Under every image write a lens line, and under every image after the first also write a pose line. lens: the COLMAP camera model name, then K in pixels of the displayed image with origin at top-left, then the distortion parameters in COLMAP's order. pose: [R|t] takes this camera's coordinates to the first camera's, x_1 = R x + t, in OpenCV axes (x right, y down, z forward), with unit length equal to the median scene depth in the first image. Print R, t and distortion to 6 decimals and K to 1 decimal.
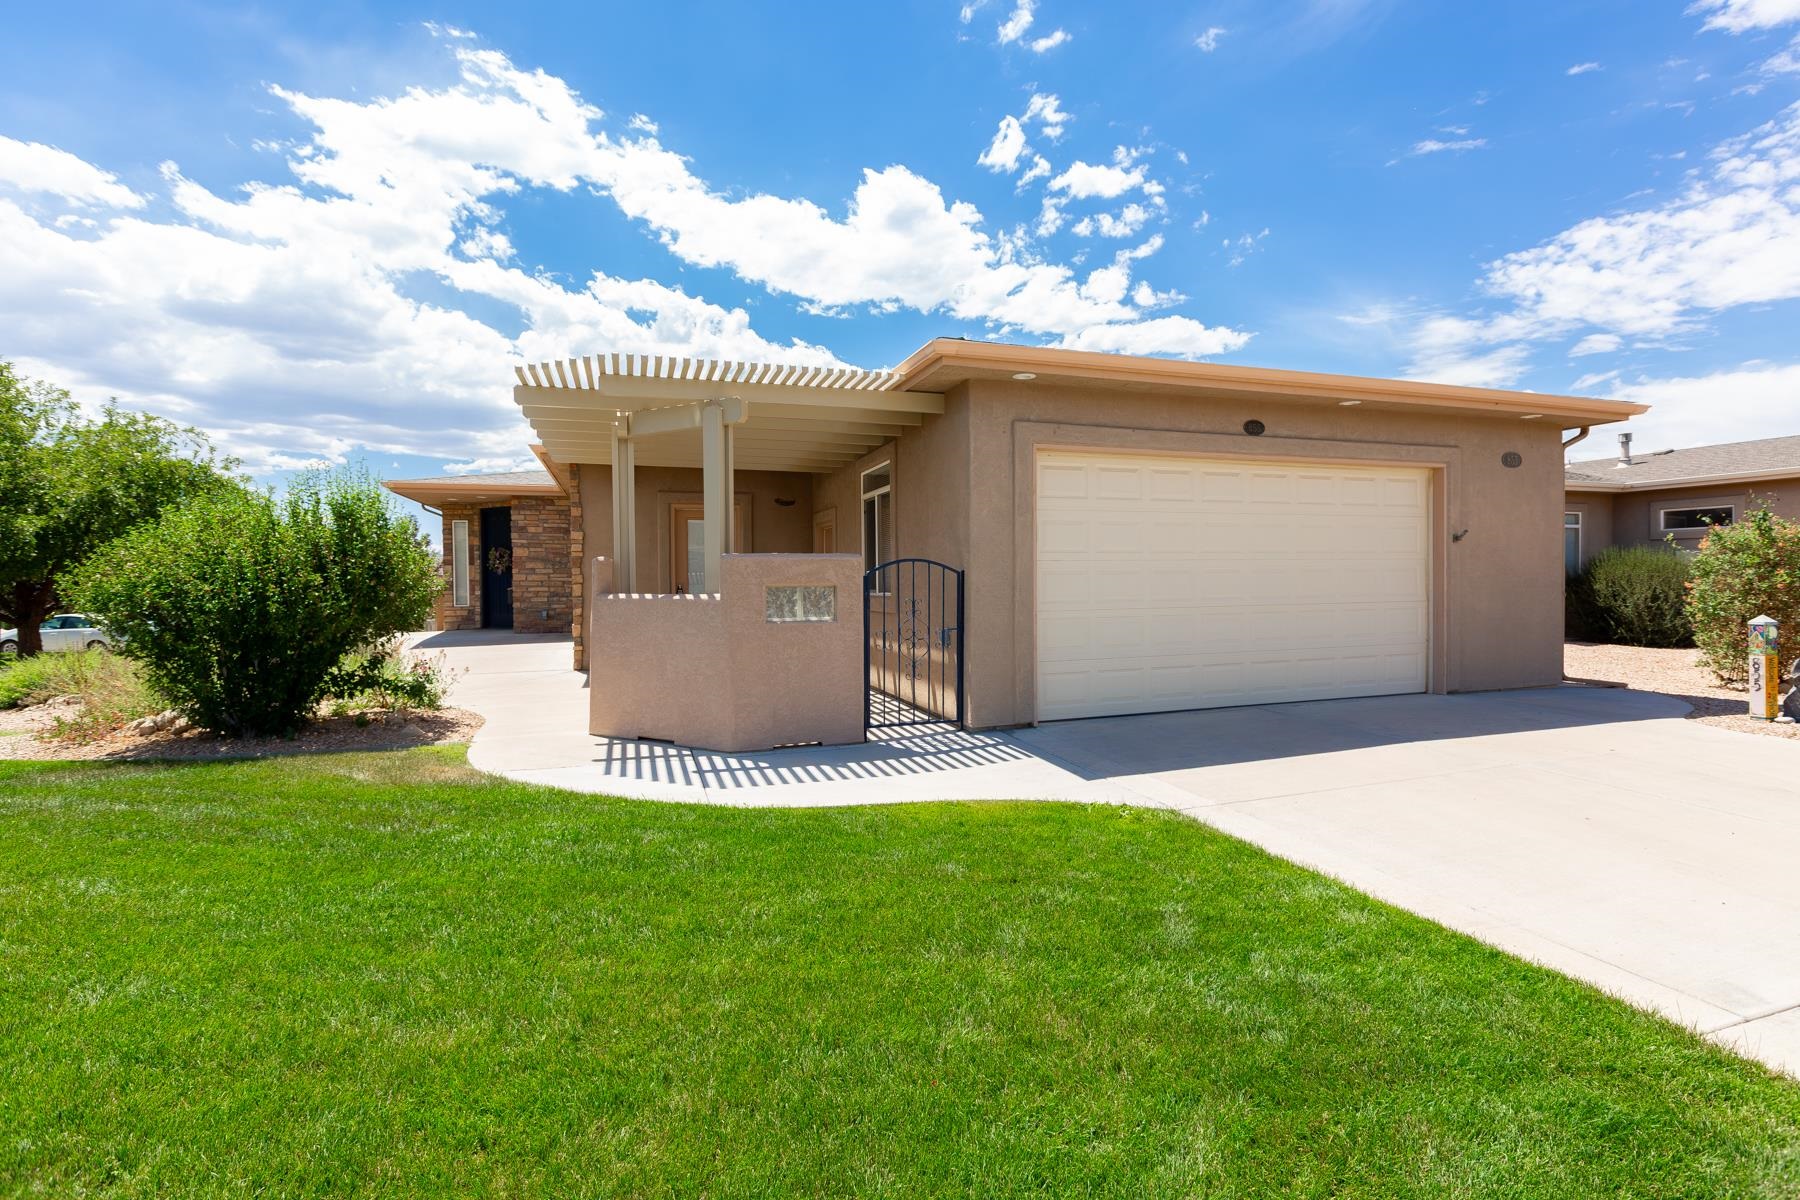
lens RADIAL K [[817.3, 0, 911.6], [0, 817.3, 586.8], [0, 0, 1]] dist [0.012988, 0.000604]
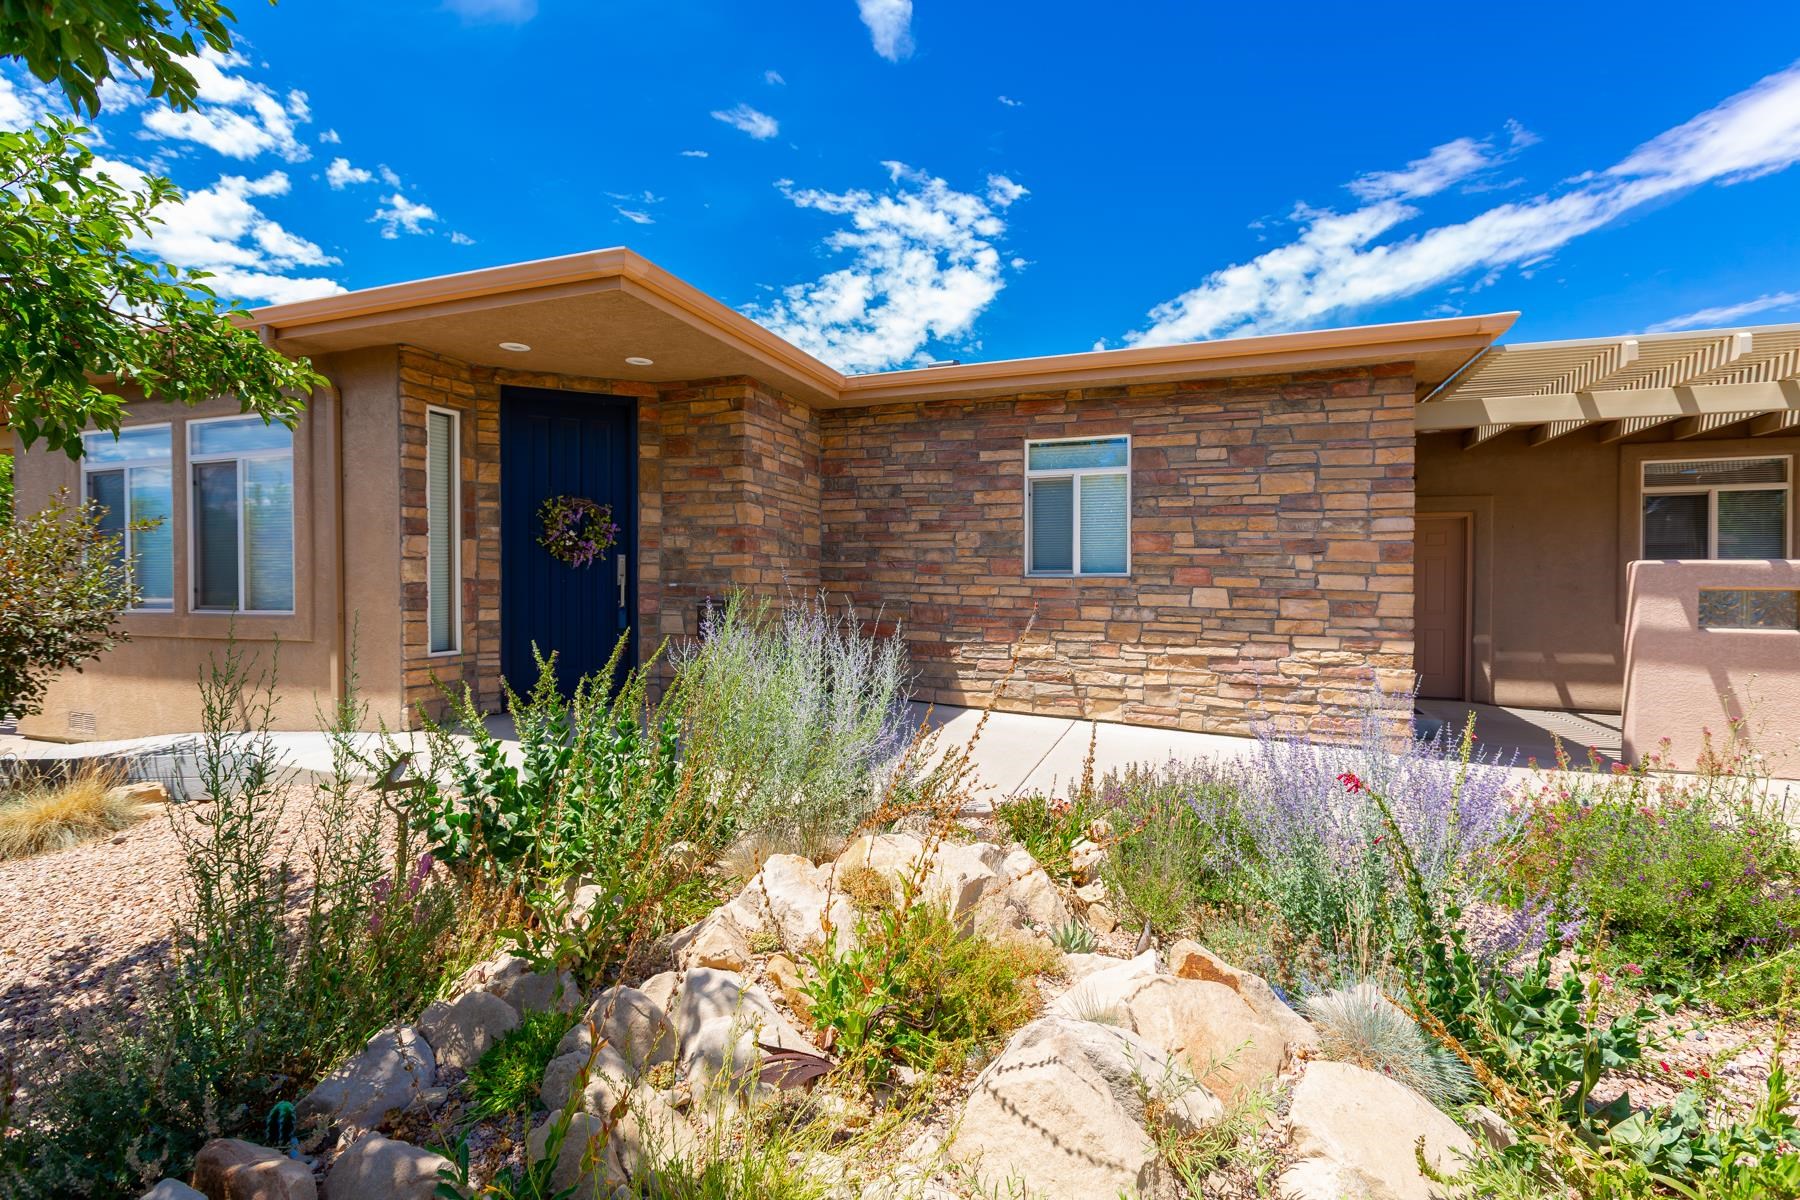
lens RADIAL K [[817.3, 0, 900.2], [0, 817.3, 598.2], [0, 0, 1]] dist [0.012988, 0.000604]
pose [[0.626664, 0.000547, 0.779290, -0.700263], [0.003920, 0.999985, -0.003854, 0.001800], [-0.779280, 0.005470, 0.626652, 0.630849]]
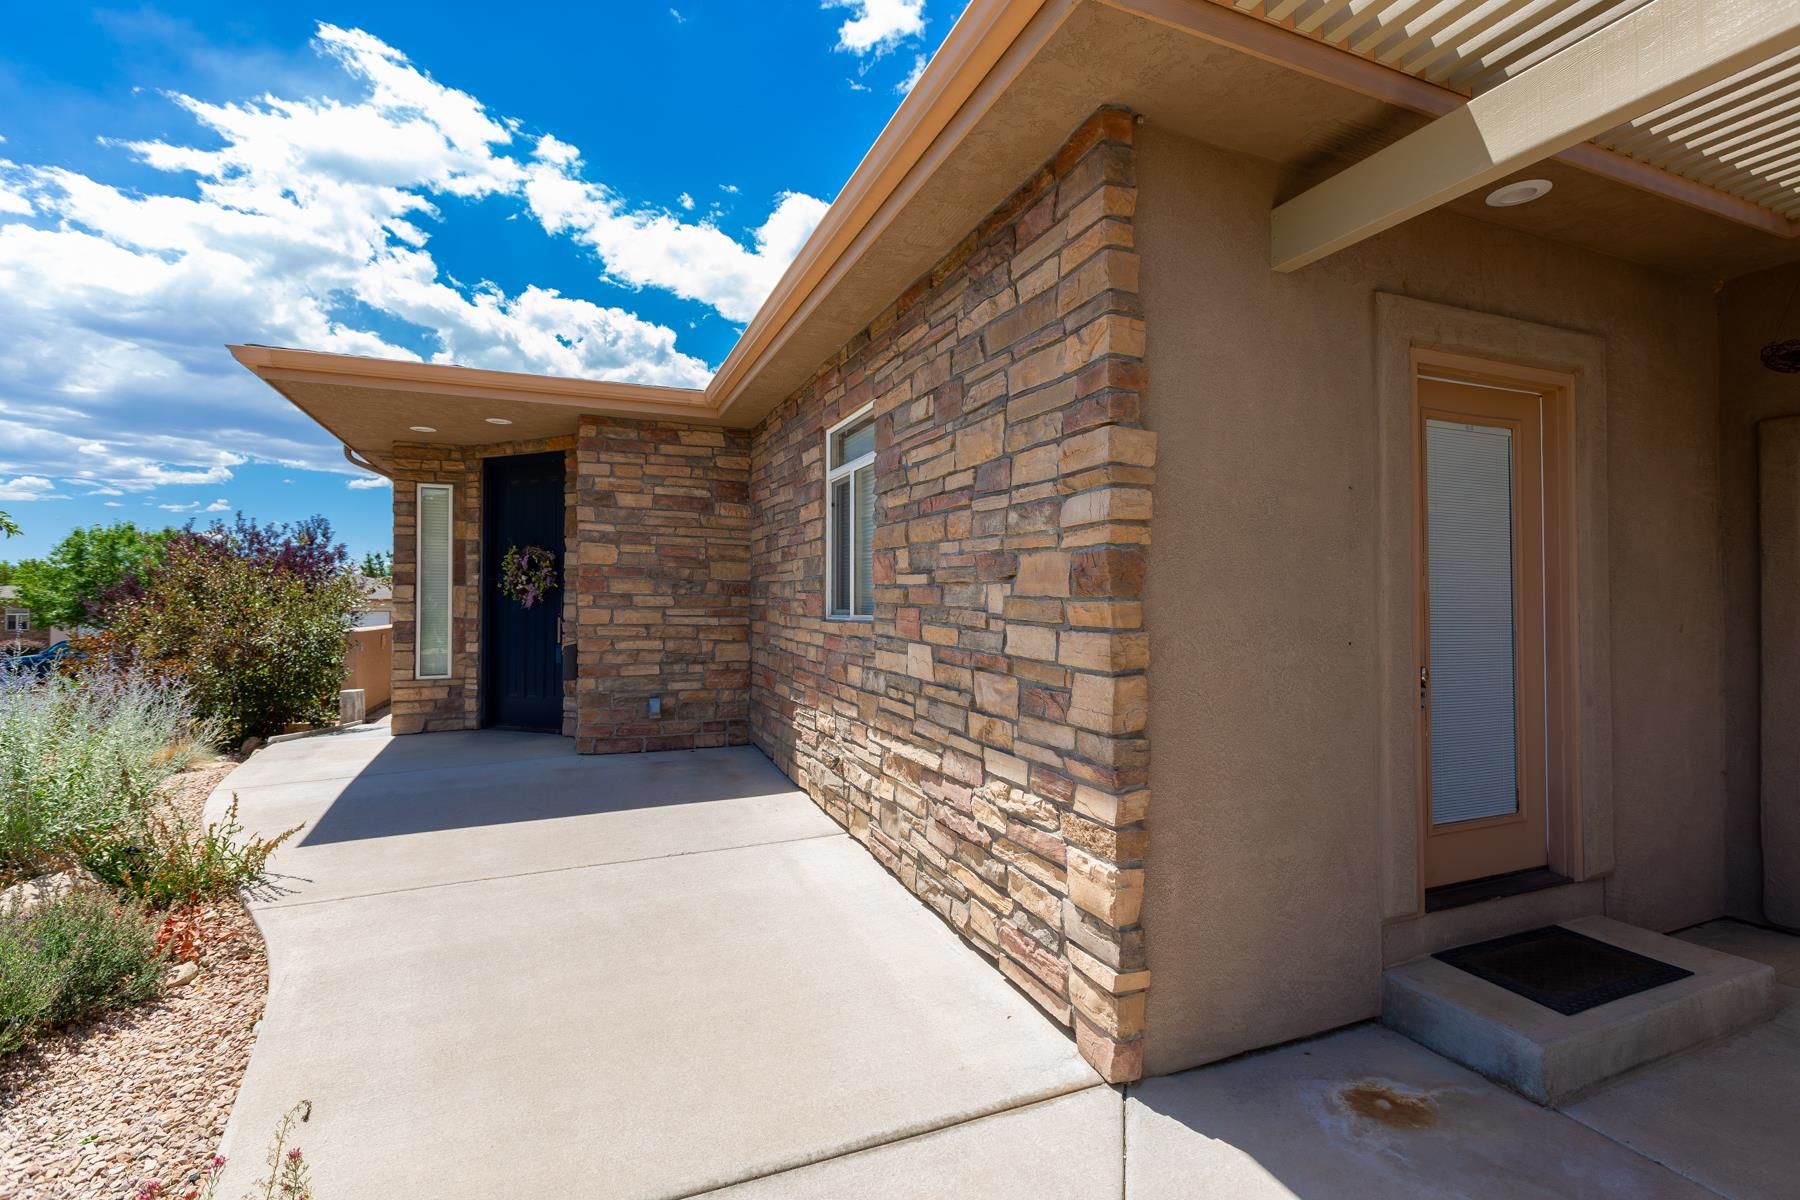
lens RADIAL K [[817.3, 0, 887.8], [0, 817.3, 596.2], [0, 0, 1]] dist [0.012988, 0.000604]
pose [[0.997679, 0.013224, 0.066789, -0.334437], [-0.011262, 0.999496, -0.029667, -0.009949], [-0.067148, 0.028846, 0.997326, 0.541604]]
